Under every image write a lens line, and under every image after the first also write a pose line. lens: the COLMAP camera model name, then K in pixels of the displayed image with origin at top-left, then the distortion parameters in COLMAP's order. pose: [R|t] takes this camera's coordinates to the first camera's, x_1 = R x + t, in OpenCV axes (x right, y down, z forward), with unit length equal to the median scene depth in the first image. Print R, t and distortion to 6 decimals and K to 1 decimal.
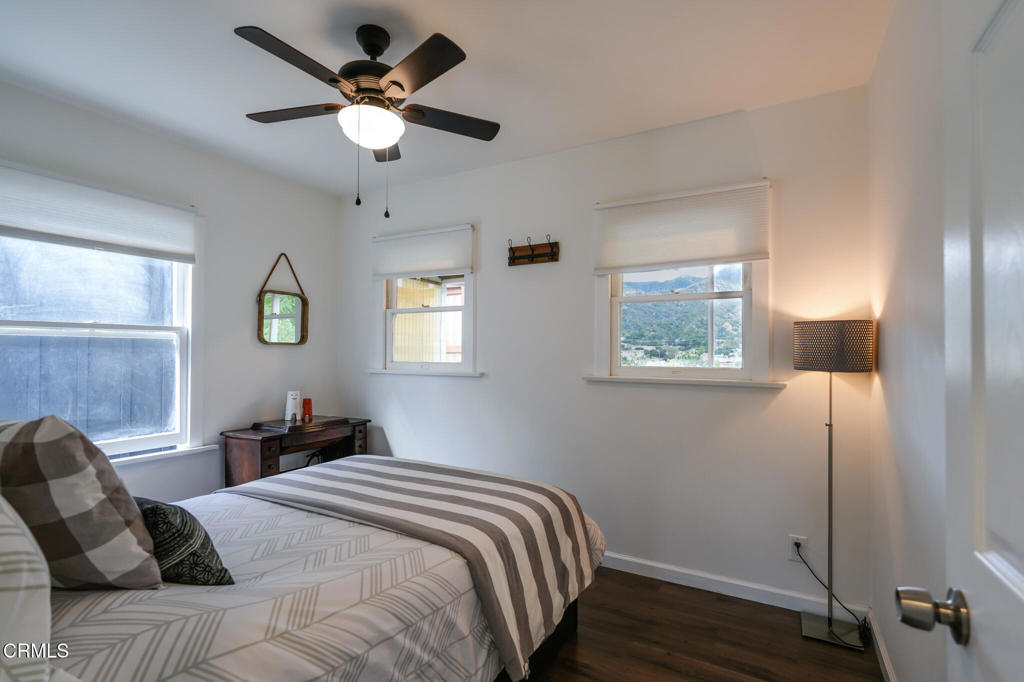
lens RADIAL K [[489.6, 0, 511.0], [0, 489.6, 346.5], [0, 0, 1]] dist [0.004636, 0.000700]
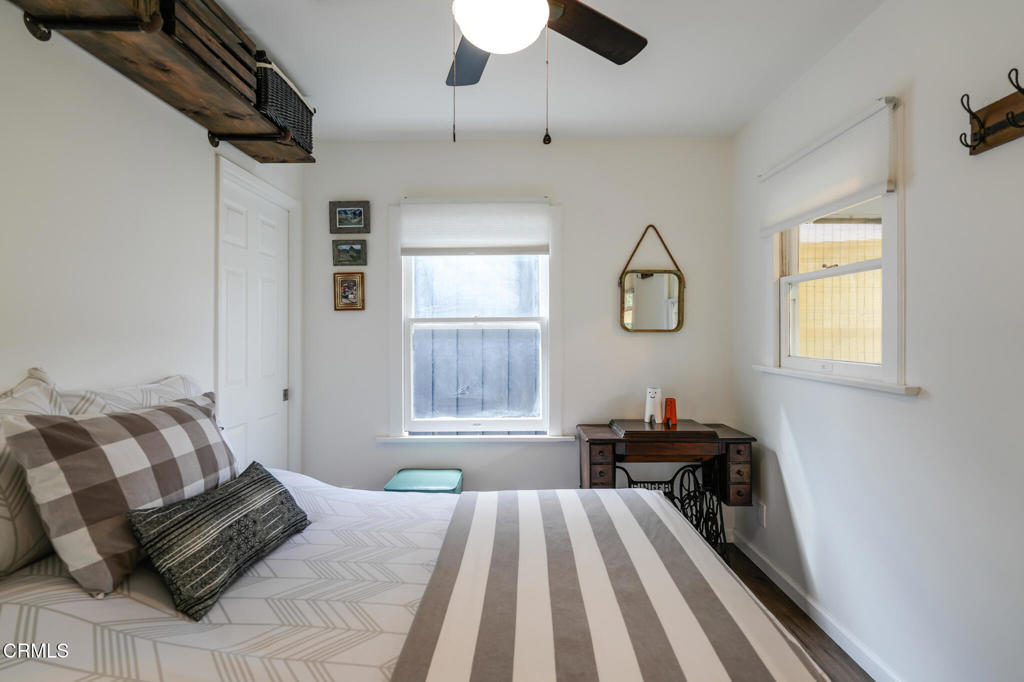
lens RADIAL K [[491.6, 0, 514.6], [0, 491.6, 330.0], [0, 0, 1]] dist [0.002926, 0.000722]
pose [[0.482070, -0.009532, -0.876081, 0.197836], [0.016574, 0.999861, -0.001759, -0.011432], [0.875976, -0.013673, 0.482161, 0.434296]]
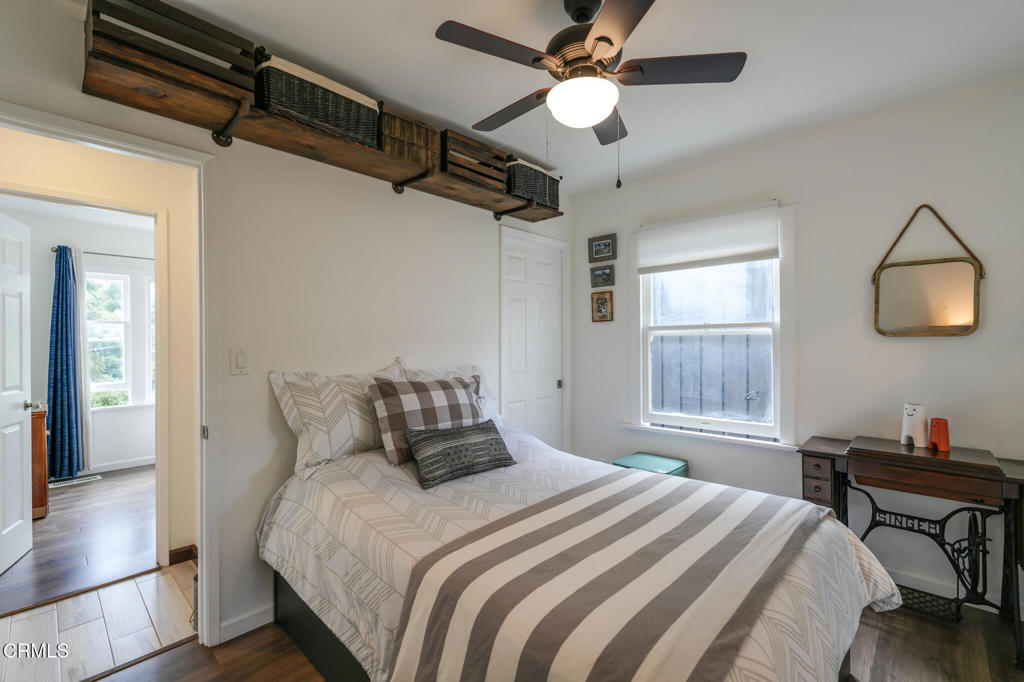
lens RADIAL K [[448.4, 0, 512.0], [0, 448.4, 341.0], [0, 0, 1]] dist [0.004633, 0.000585]
pose [[-0.244367, -0.002251, -0.969680, 0.346583], [0.018722, 0.999800, -0.007039, -0.004418], [0.969502, -0.019874, -0.244276, 0.677058]]
